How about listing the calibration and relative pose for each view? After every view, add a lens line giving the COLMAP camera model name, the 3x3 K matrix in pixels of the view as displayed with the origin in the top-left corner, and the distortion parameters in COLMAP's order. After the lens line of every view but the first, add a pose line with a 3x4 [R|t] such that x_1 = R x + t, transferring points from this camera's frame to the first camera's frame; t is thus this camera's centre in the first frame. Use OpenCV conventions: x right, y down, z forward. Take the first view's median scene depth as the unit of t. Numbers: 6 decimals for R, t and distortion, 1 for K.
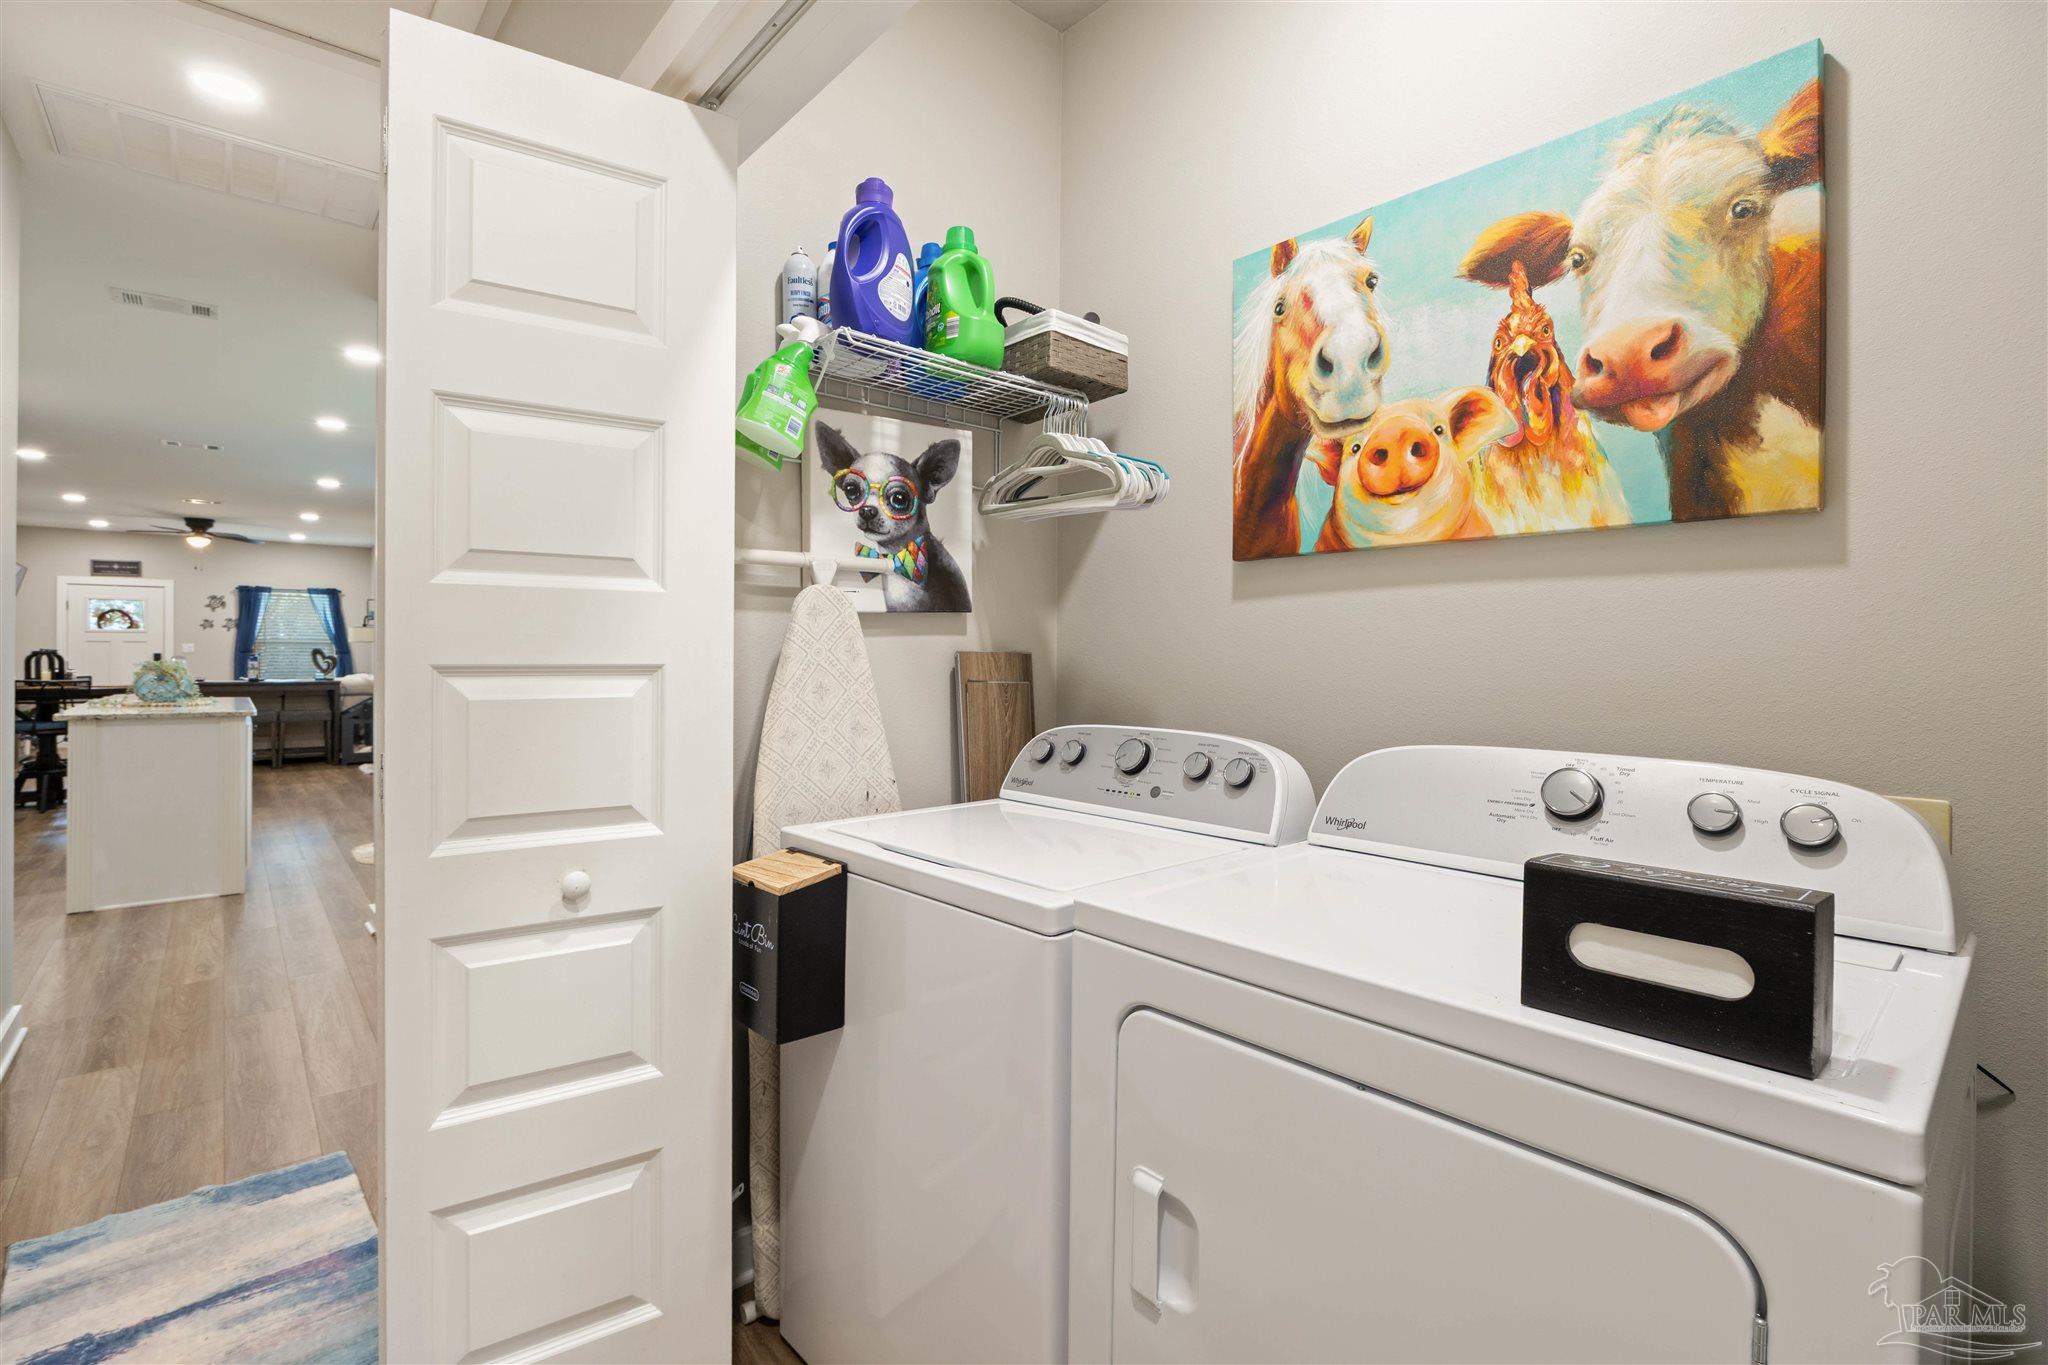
lens RADIAL K [[919.8, 0, 1009.2], [0, 919.8, 658.0], [0, 0, 1]] dist [-0.014013, -0.000125]
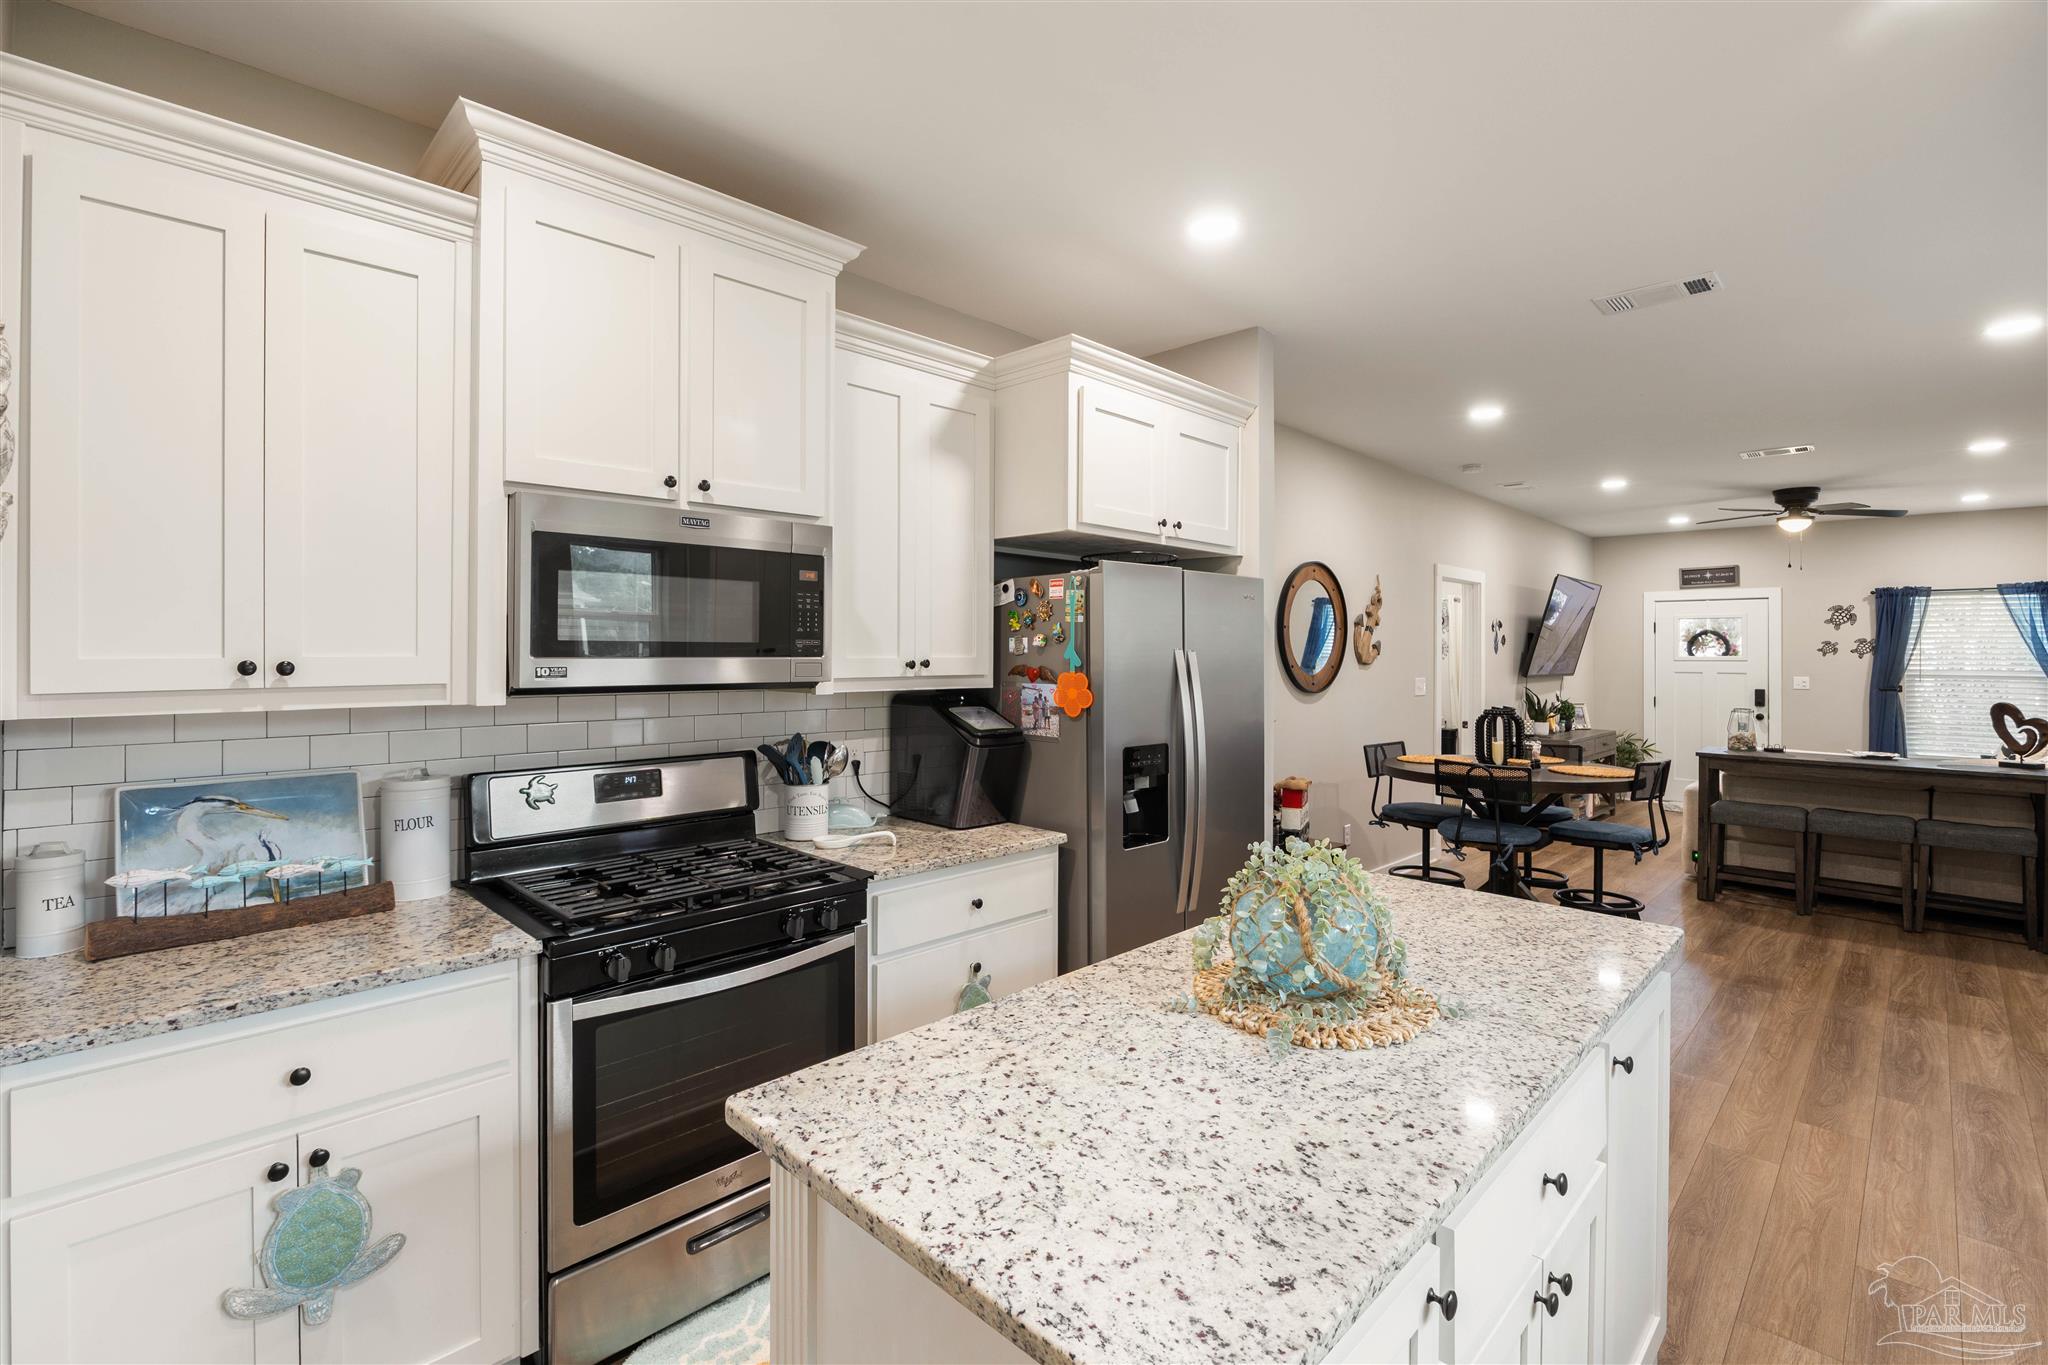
lens RADIAL K [[925.4, 0, 1026.4], [0, 925.4, 648.1], [0, 0, 1]] dist [-0.018776, 0.006314]
pose [[0.081969, -0.007717, -0.996605, -0.257529], [-0.012206, 0.999887, -0.008747, -0.025009], [0.996560, 0.012882, 0.081865, 0.359895]]
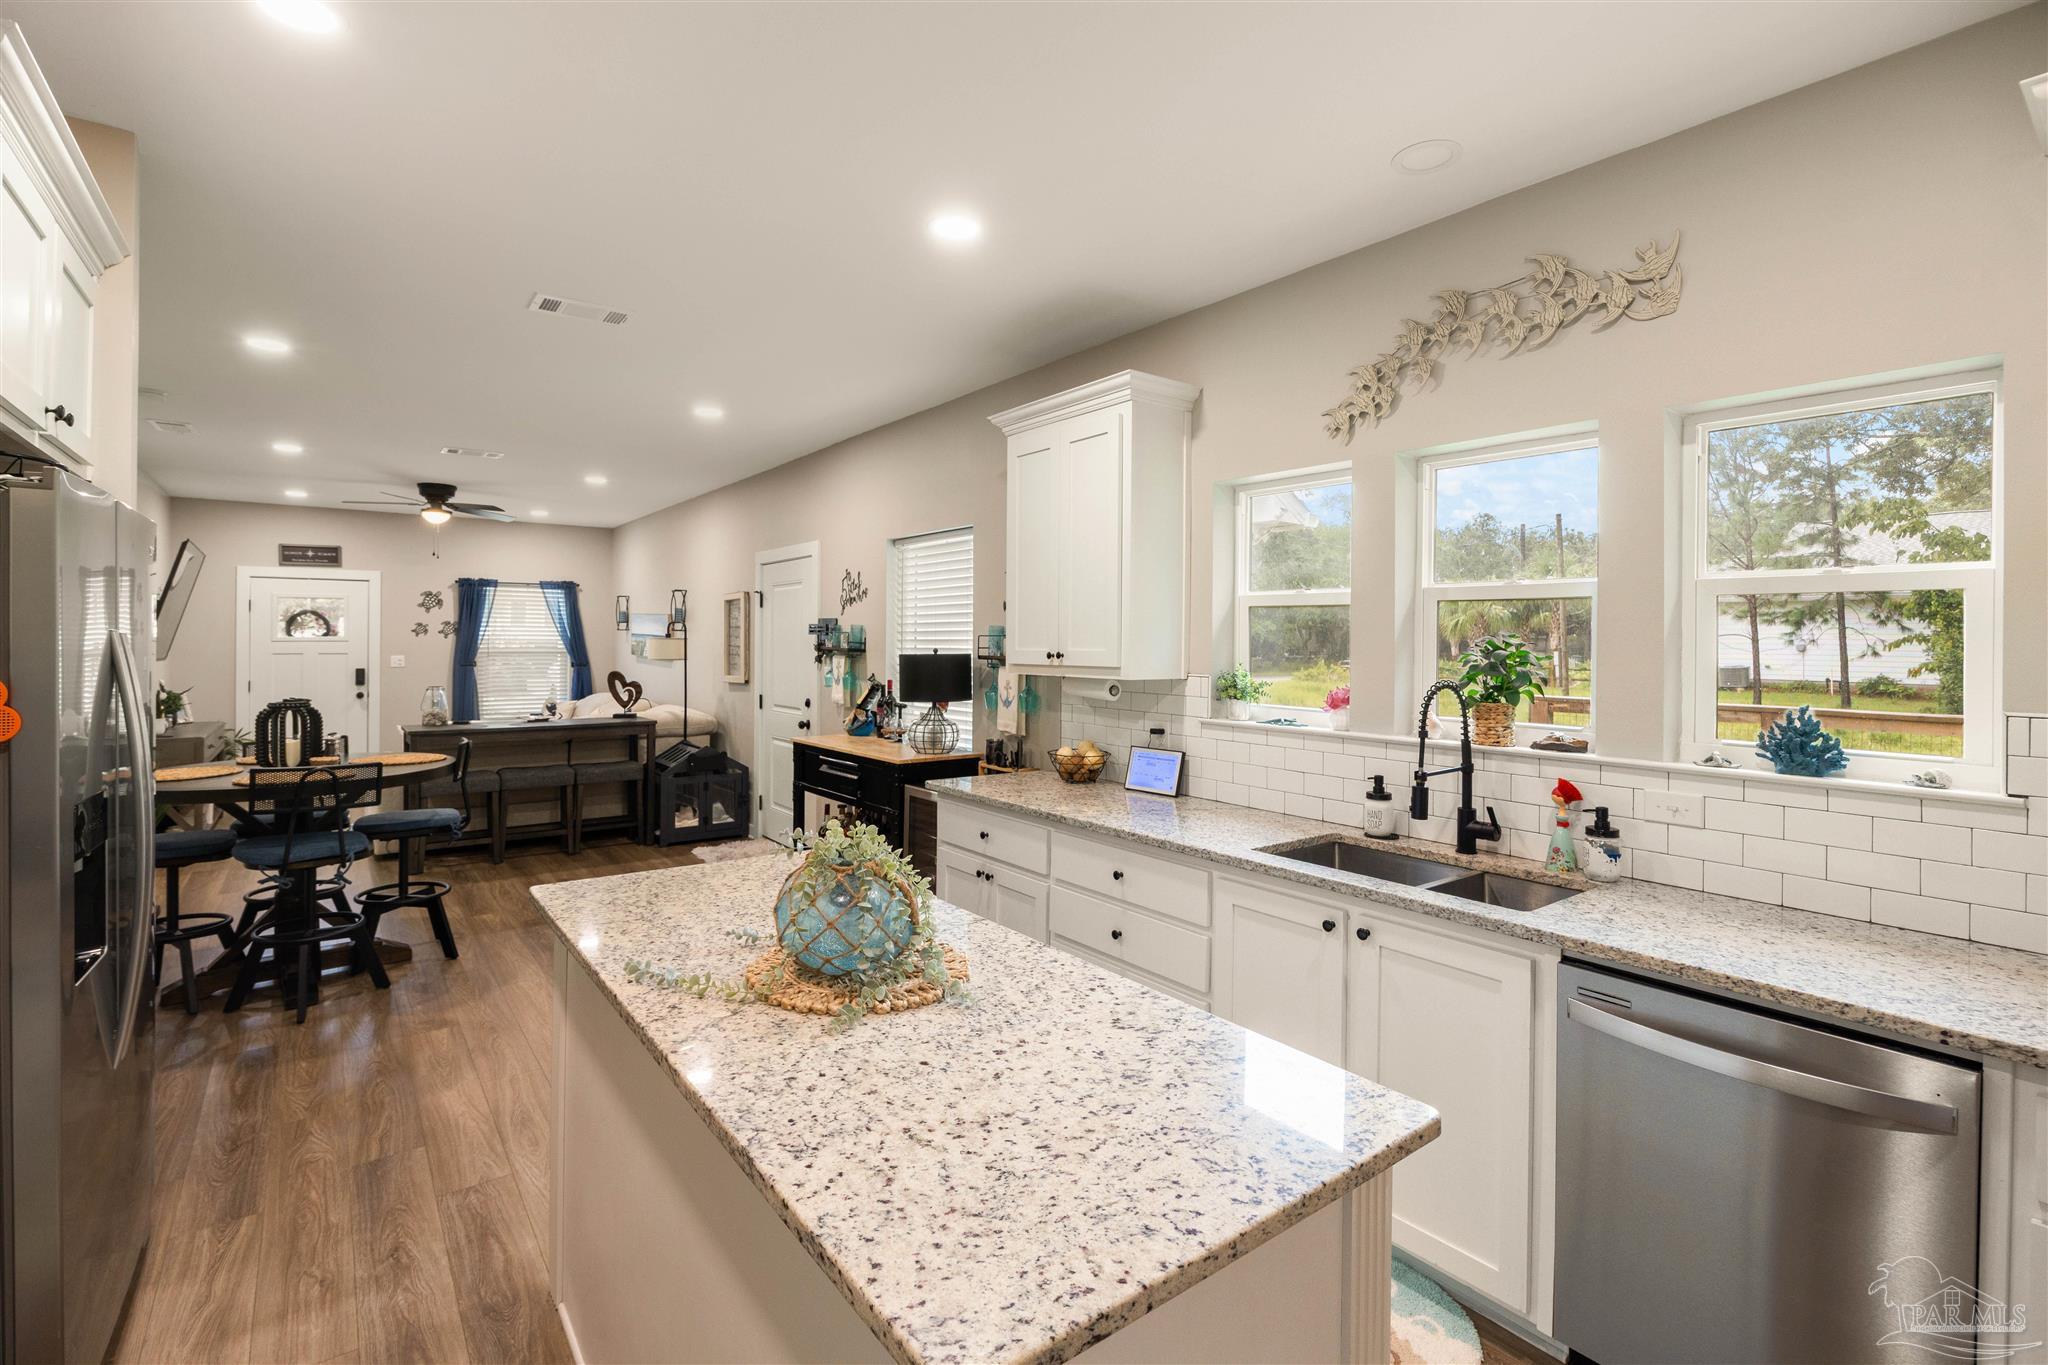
lens RADIAL K [[925.4, 0, 1026.4], [0, 925.4, 648.1], [0, 0, 1]] dist [-0.018776, 0.006314]
pose [[0.998145, 0.001361, -0.060860, -0.347635], [-0.001195, 0.999995, 0.002764, -0.025373], [0.060863, -0.002686, 0.998143, 0.280139]]
